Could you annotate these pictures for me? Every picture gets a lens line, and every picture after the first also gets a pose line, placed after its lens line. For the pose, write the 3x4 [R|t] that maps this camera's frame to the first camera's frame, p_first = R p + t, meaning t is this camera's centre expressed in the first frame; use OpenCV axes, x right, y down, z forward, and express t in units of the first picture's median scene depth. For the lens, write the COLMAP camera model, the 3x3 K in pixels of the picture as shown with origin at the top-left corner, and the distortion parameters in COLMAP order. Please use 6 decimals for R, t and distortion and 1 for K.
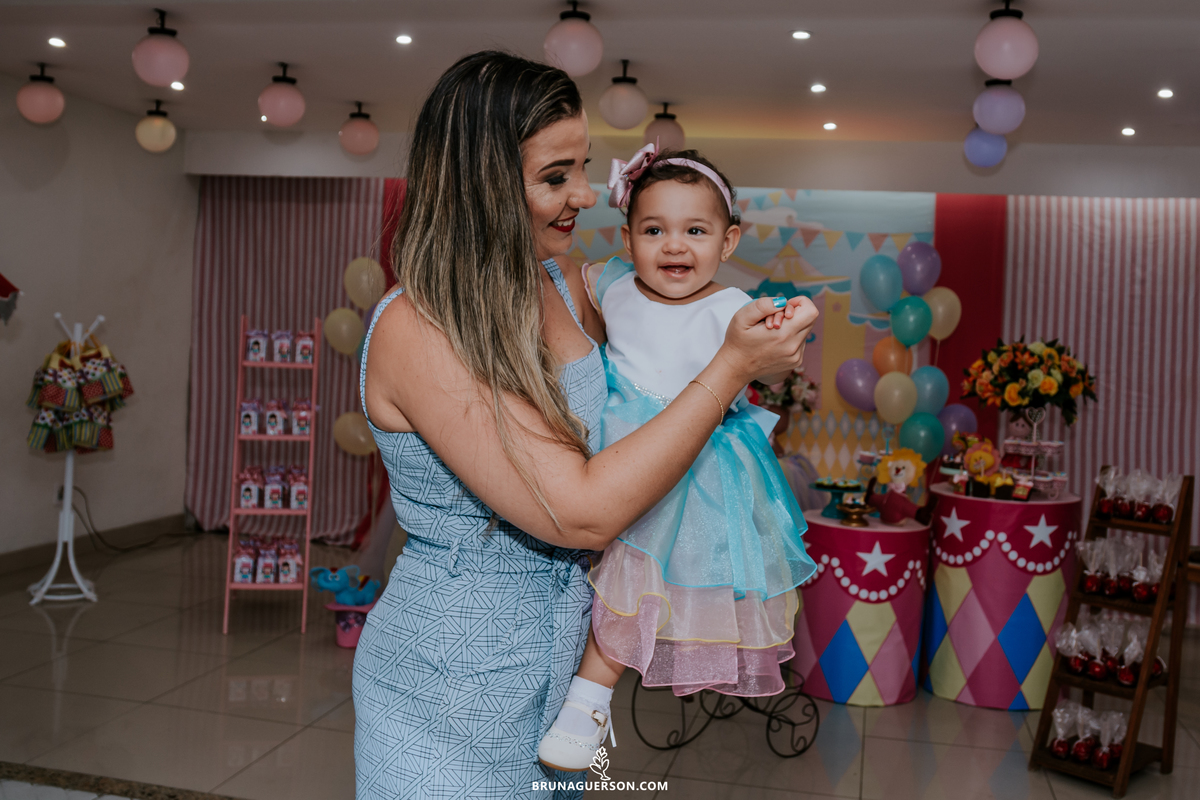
lens RADIAL K [[1105.3, 0, 657.1], [0, 1105.3, 333.4], [0, 0, 1]] dist [-0.060086, -0.001272]
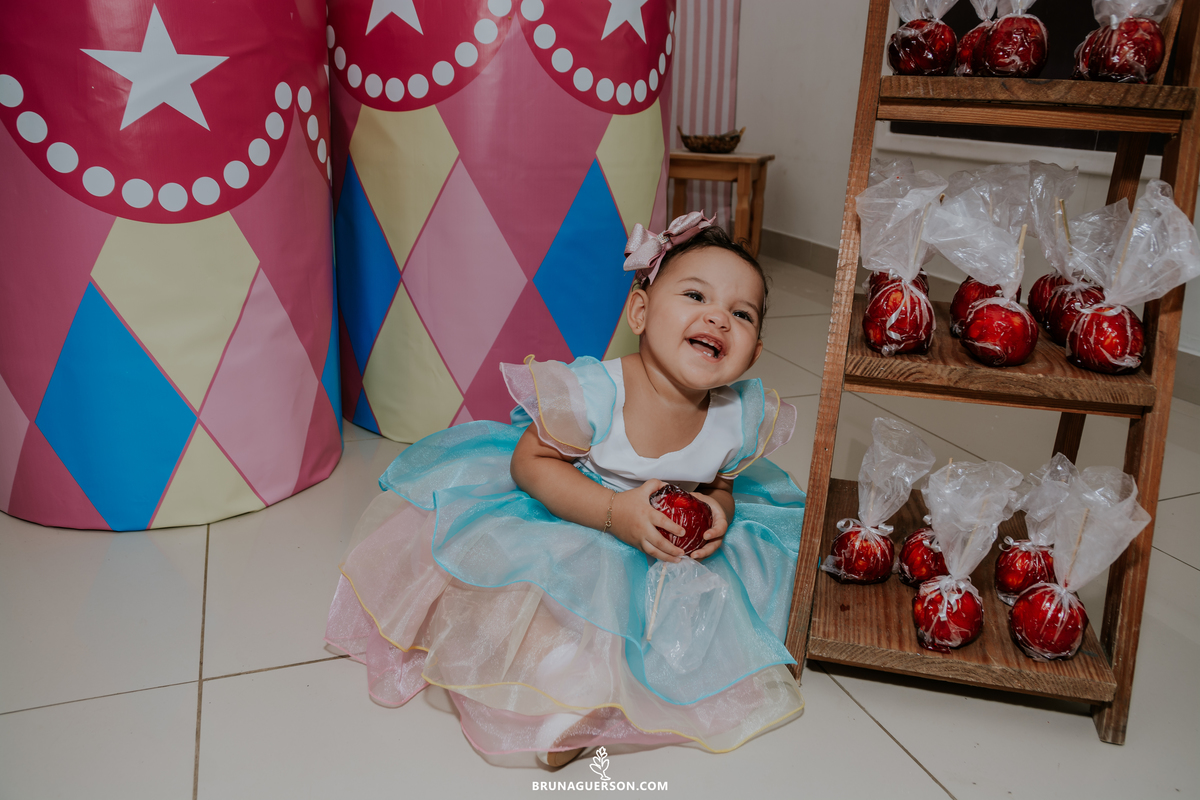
lens RADIAL K [[885.1, 0, 601.3], [0, 885.1, 405.8], [0, 0, 1]] dist [-0.131264, 0.116805]
pose [[0.847476, -0.199203, 0.492039, 0.167156], [0.011892, 0.933810, 0.357572, 0.207272], [-0.530701, -0.297182, 0.793750, 0.721110]]
